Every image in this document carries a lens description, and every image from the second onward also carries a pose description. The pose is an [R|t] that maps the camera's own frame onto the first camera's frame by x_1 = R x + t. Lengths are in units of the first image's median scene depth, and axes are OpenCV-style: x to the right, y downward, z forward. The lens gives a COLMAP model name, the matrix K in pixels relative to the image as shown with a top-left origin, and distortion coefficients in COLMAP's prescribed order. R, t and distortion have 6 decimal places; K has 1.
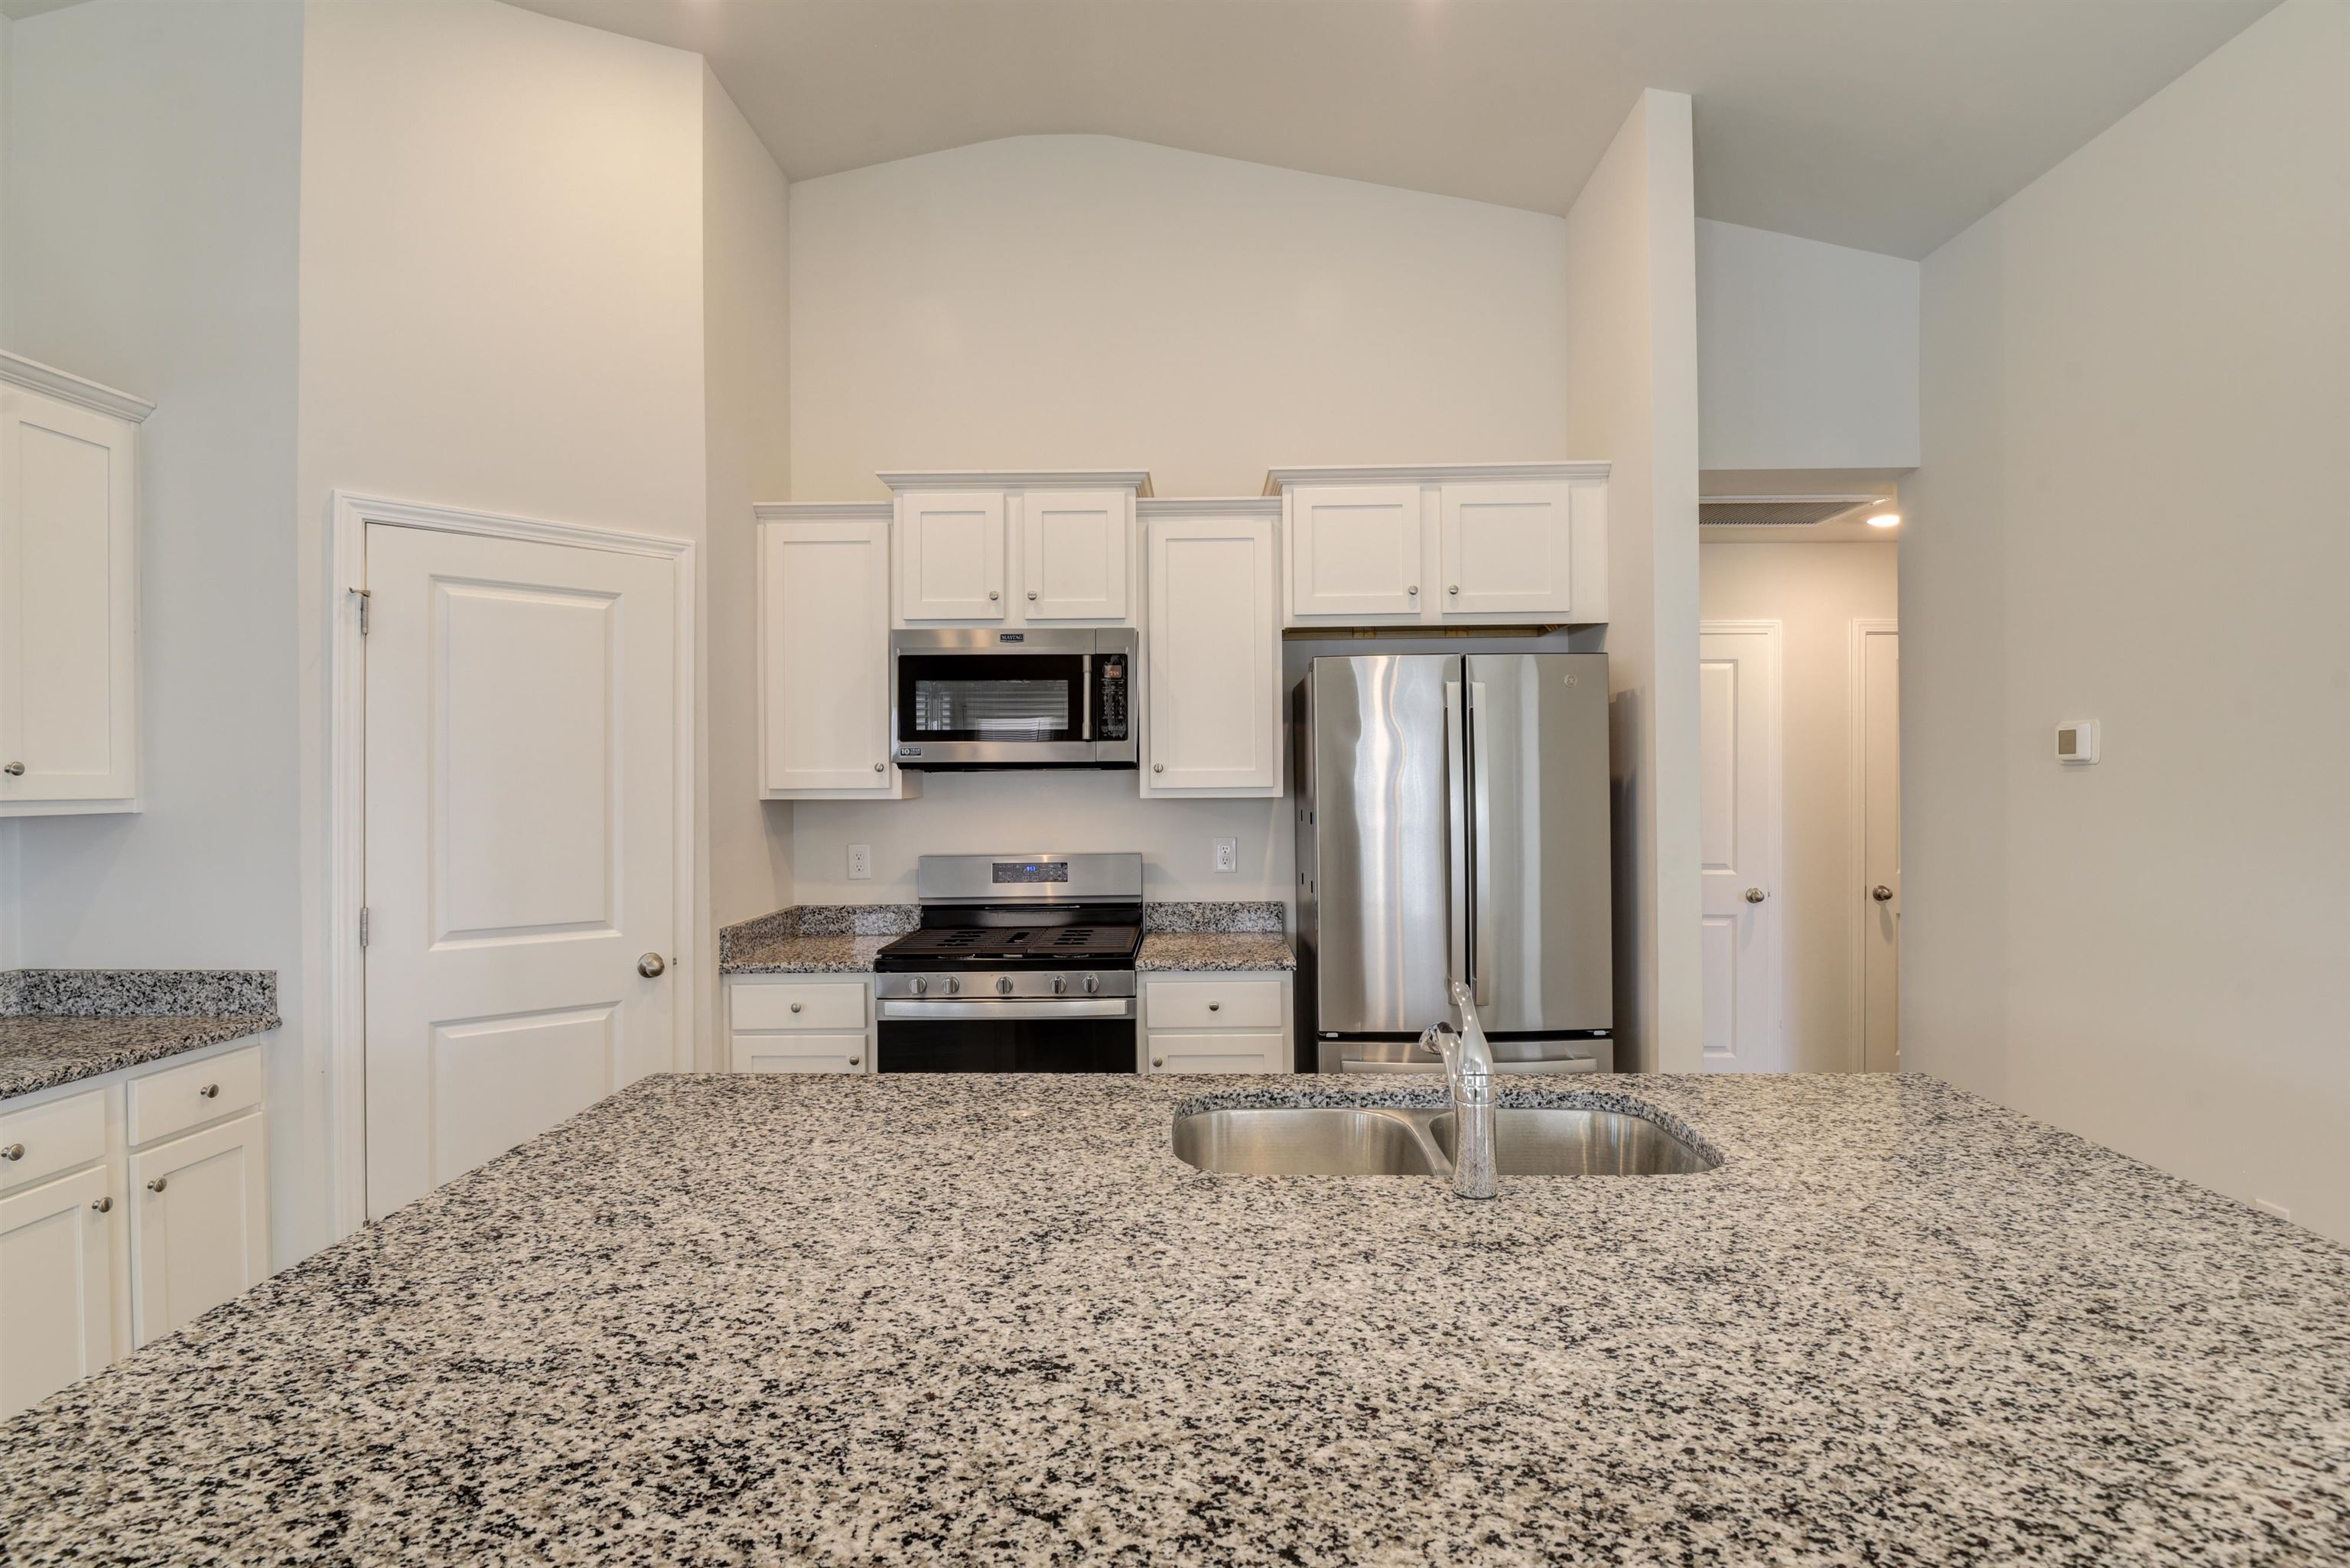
lens RADIAL K [[1153.2, 0, 1235.9], [0, 1153.2, 773.0], [0, 0, 1]] dist [-0.017405, -0.002311]
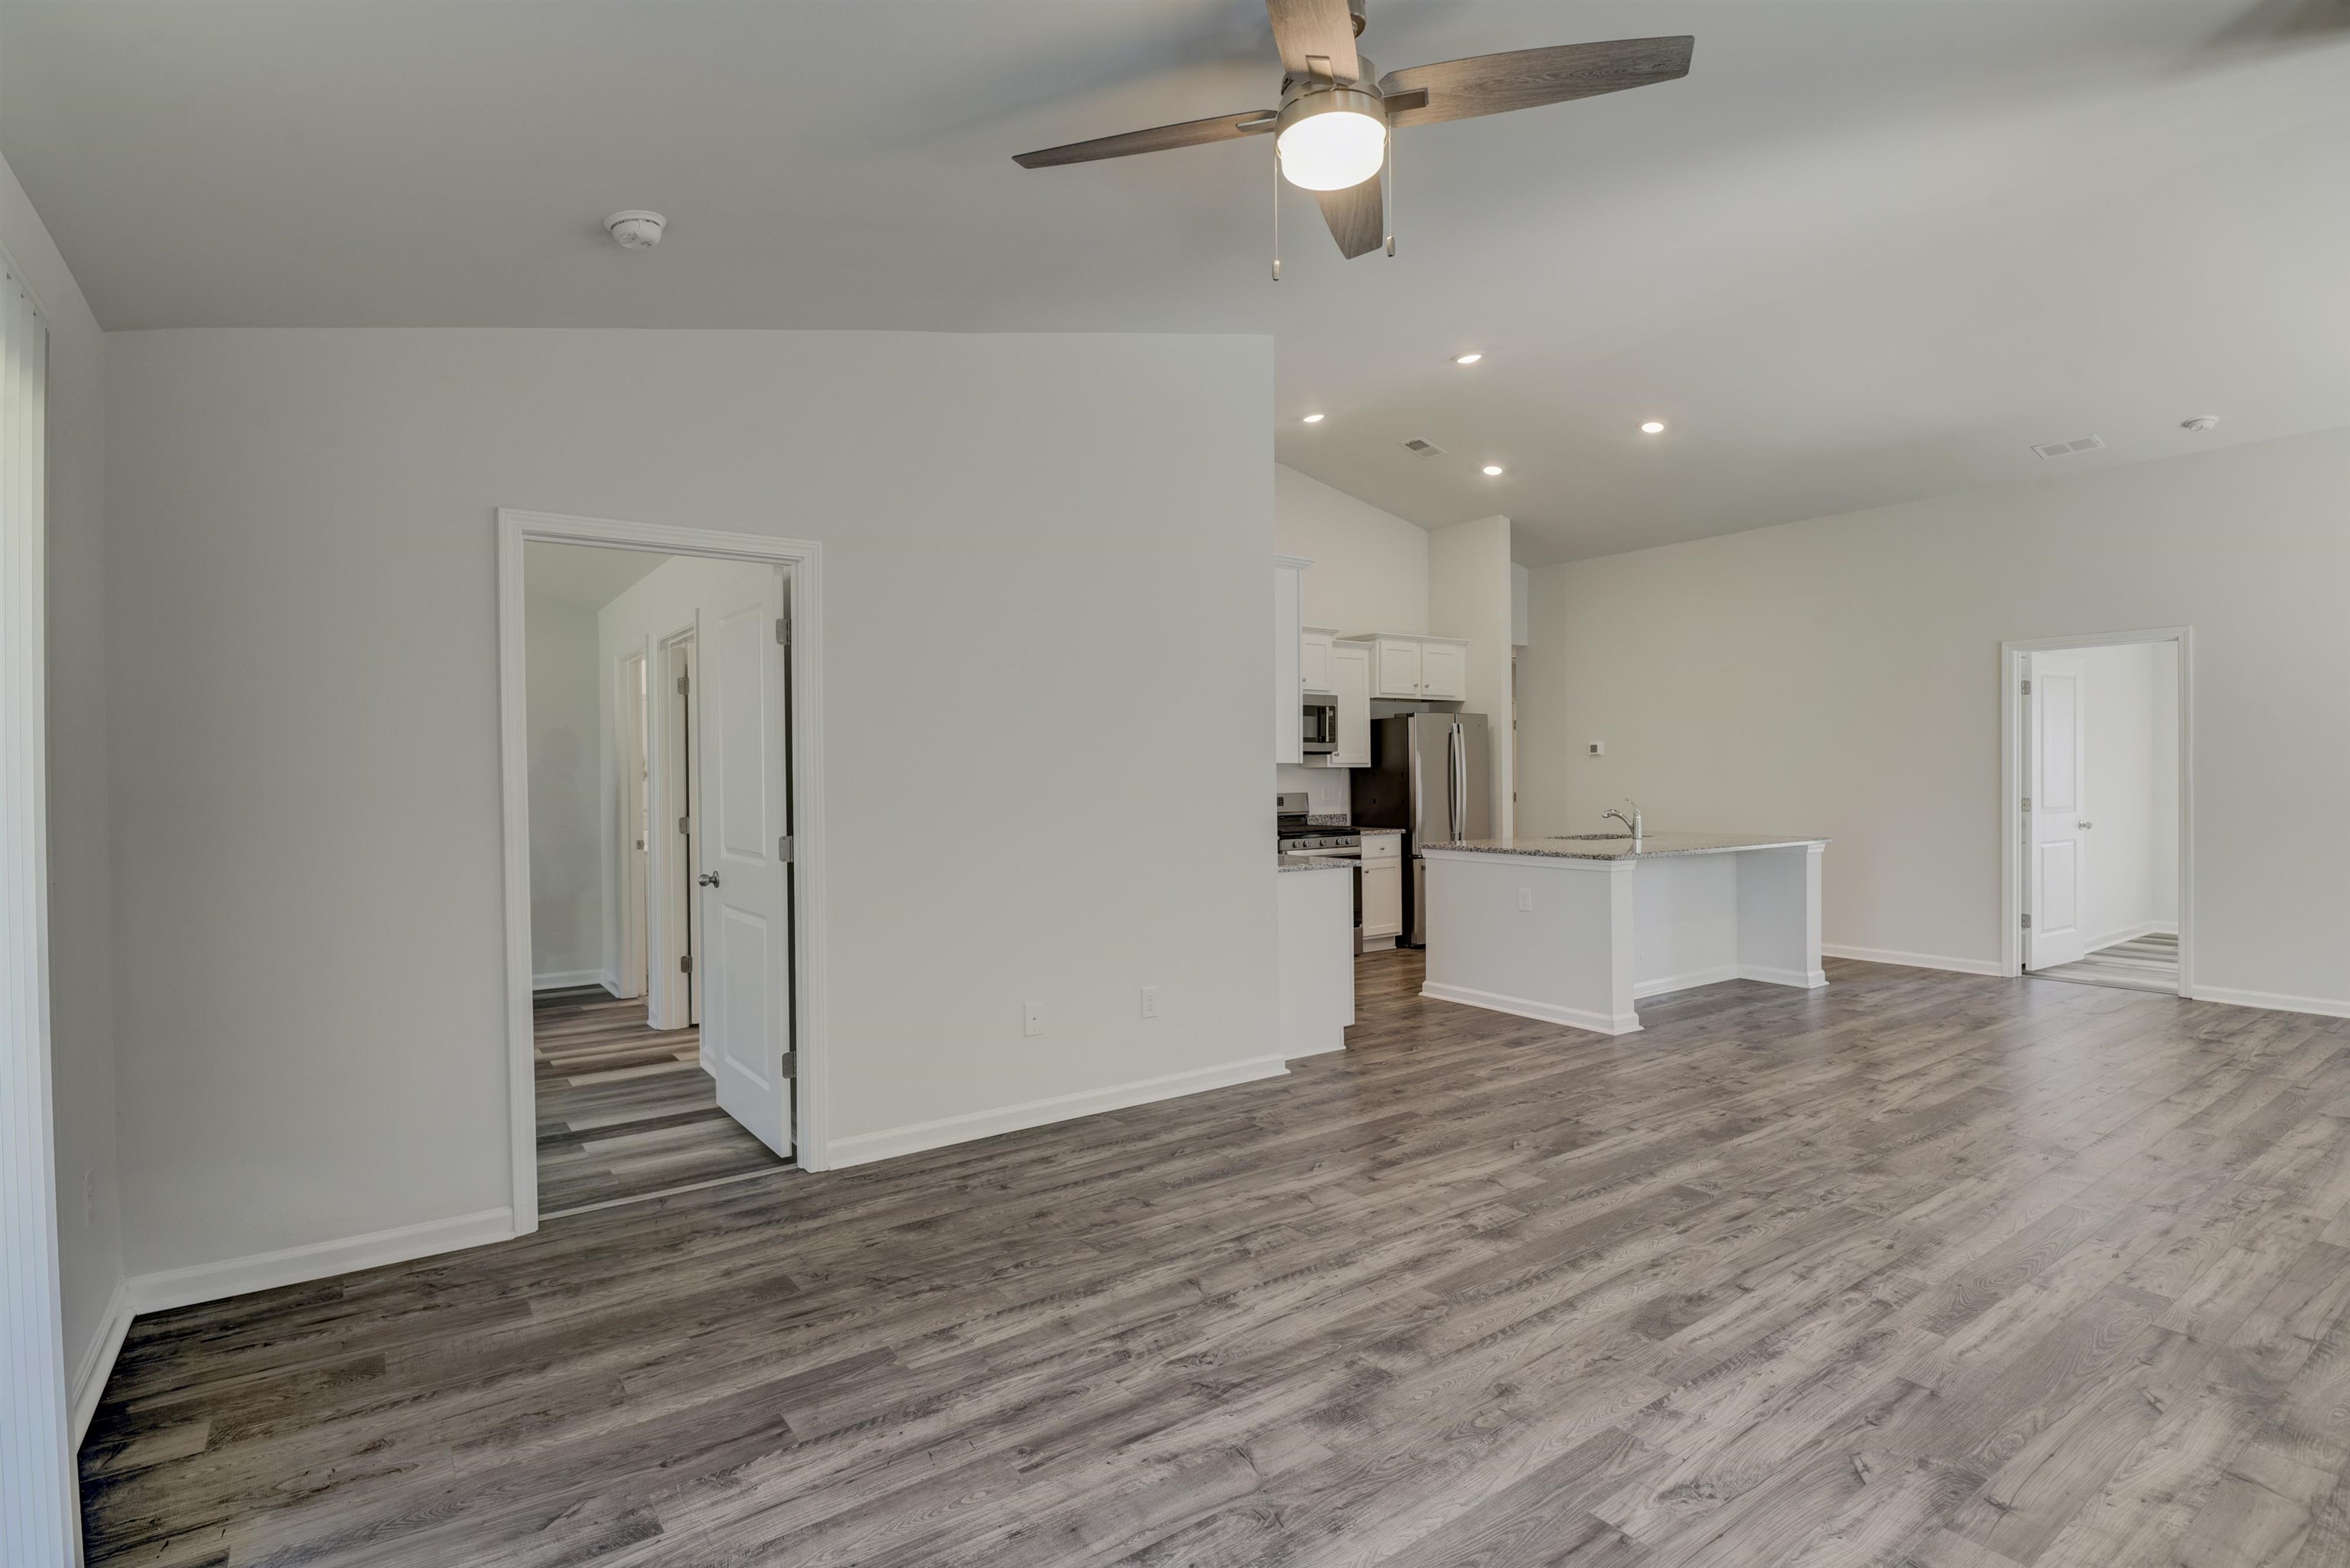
lens RADIAL K [[1153.2, 0, 1237.1], [0, 1153.2, 771.0], [0, 0, 1]] dist [-0.017405, -0.002311]
pose [[0.782924, 0.003819, 0.622106, -1.737564], [-0.000145, 0.999982, -0.005956, 0.045542], [-0.622118, 0.004573, 0.782910, -0.737536]]
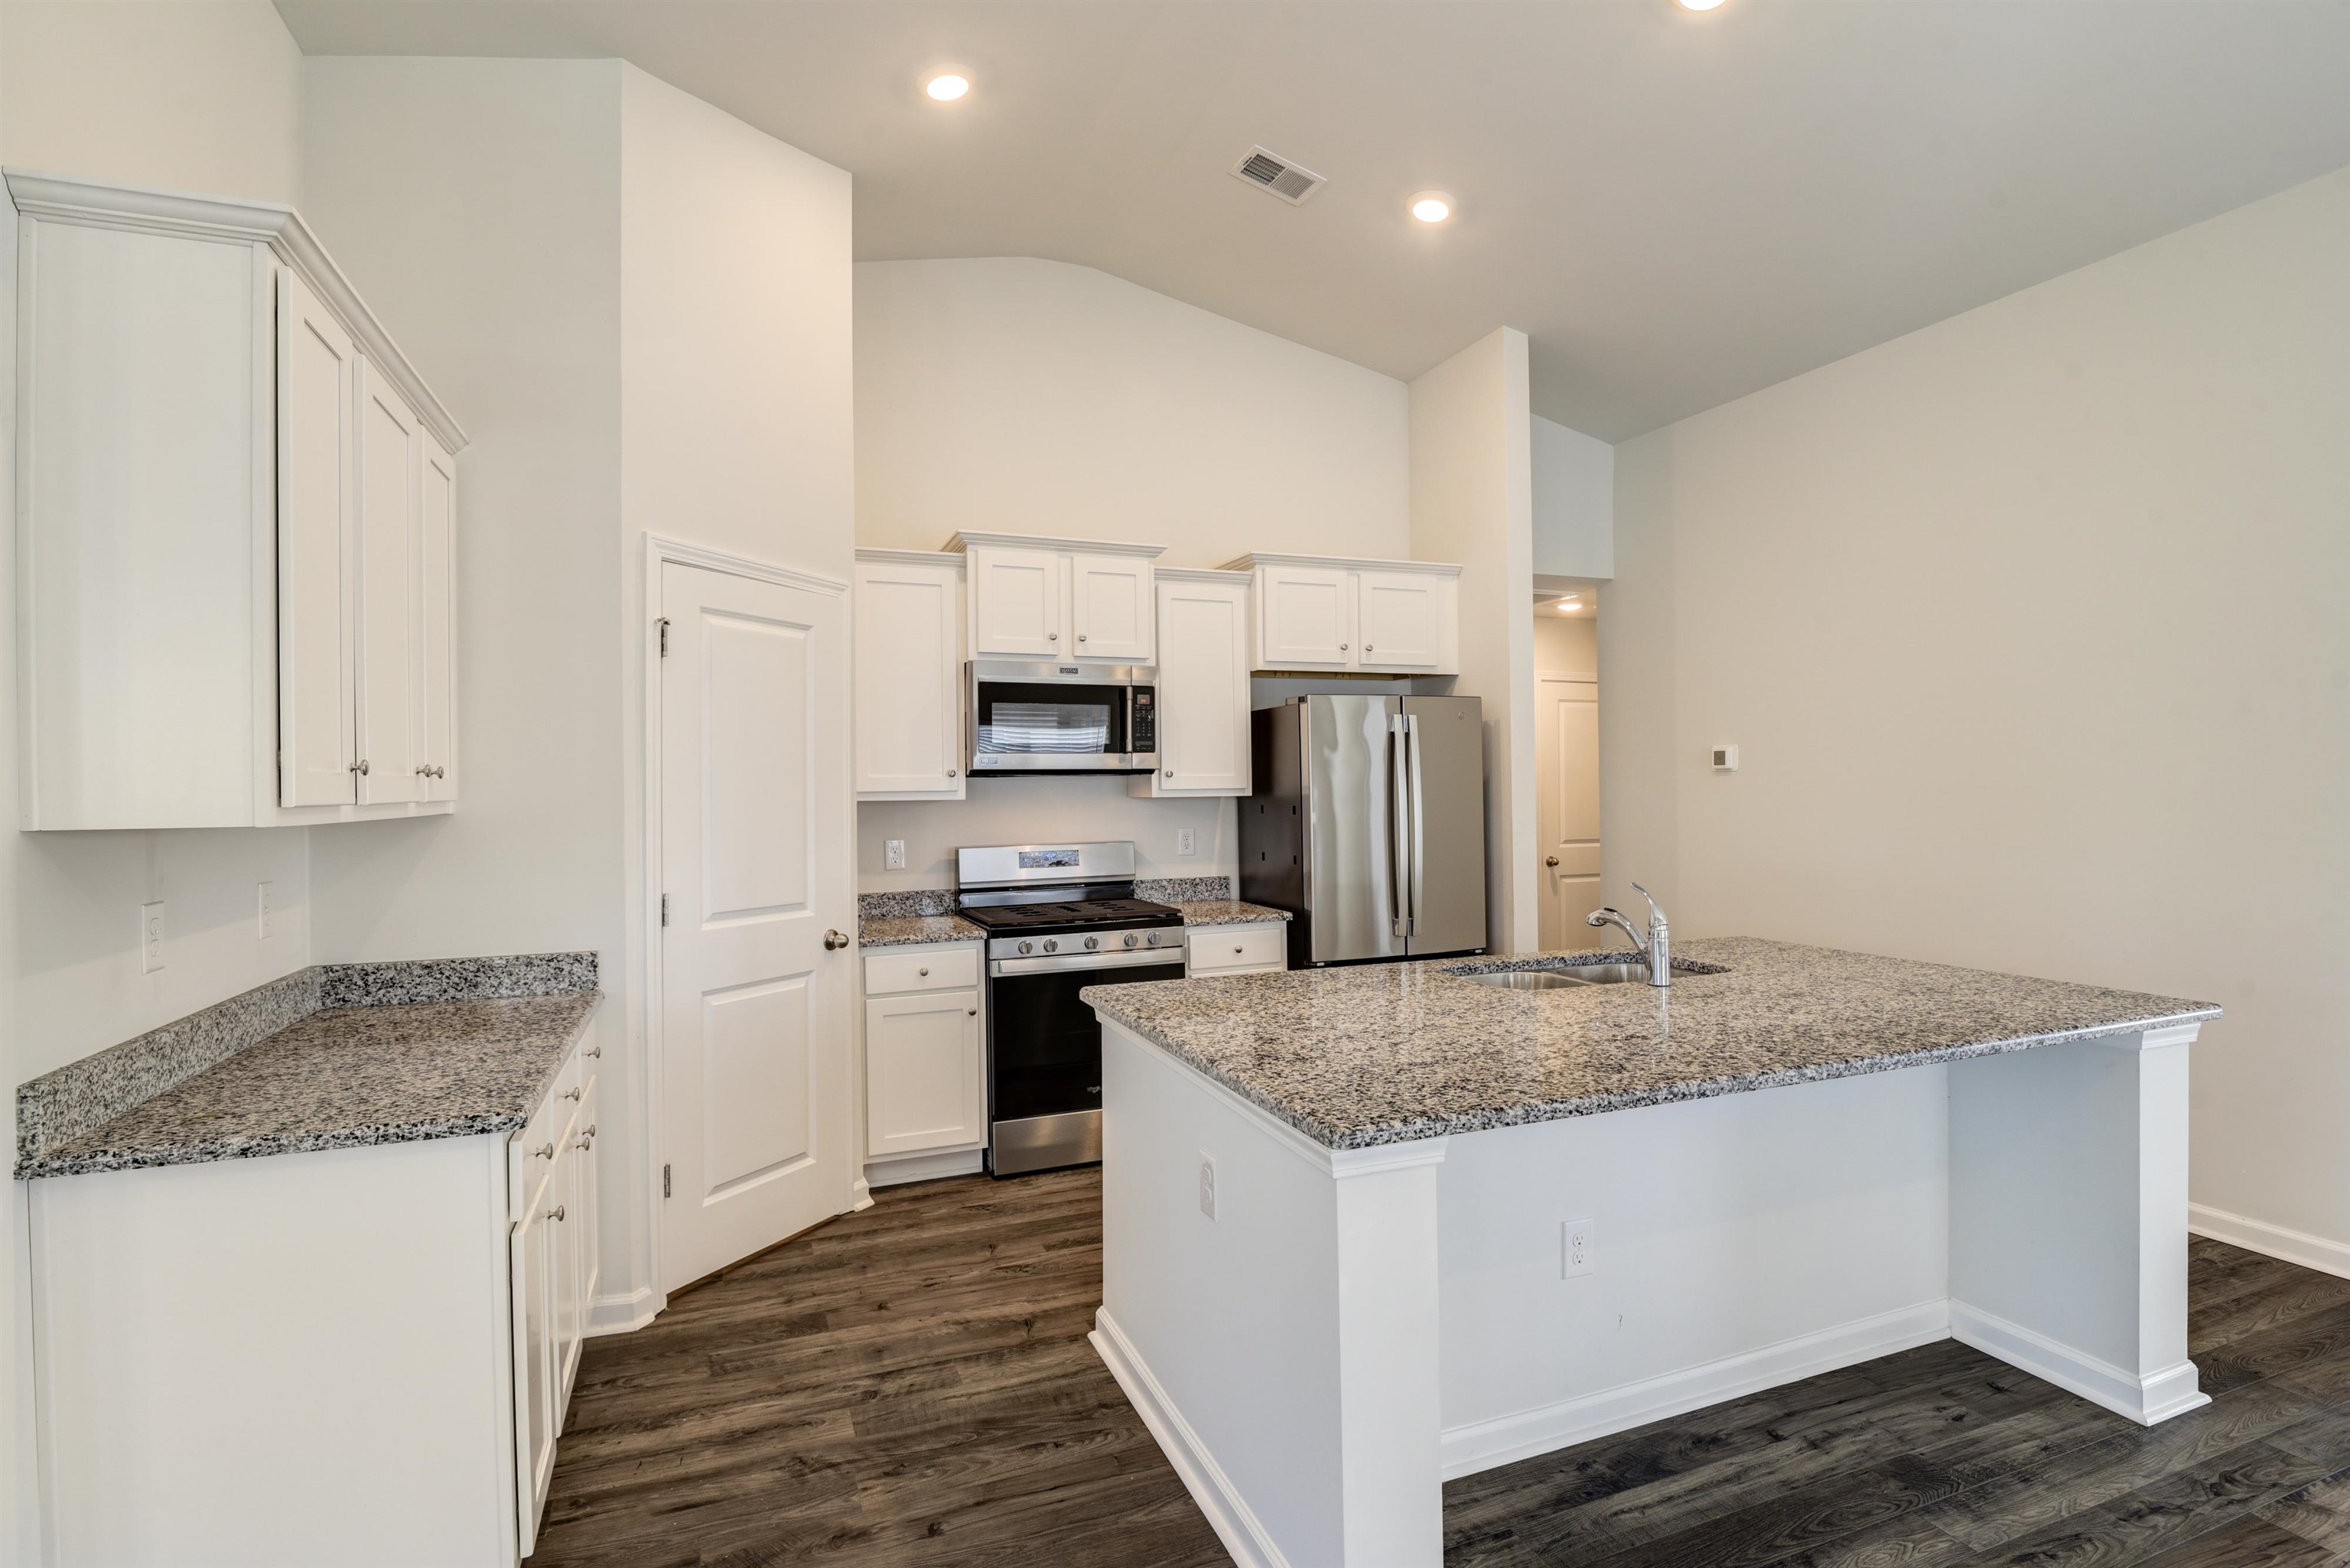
lens RADIAL K [[1153.2, 0, 1221.9], [0, 1153.2, 784.4], [0, 0, 1]] dist [-0.017405, -0.002311]
pose [[0.916758, -0.003459, 0.399428, -0.544640], [0.002896, 0.999994, 0.002012, 0.005117], [-0.399433, -0.000688, 0.916762, -0.223166]]
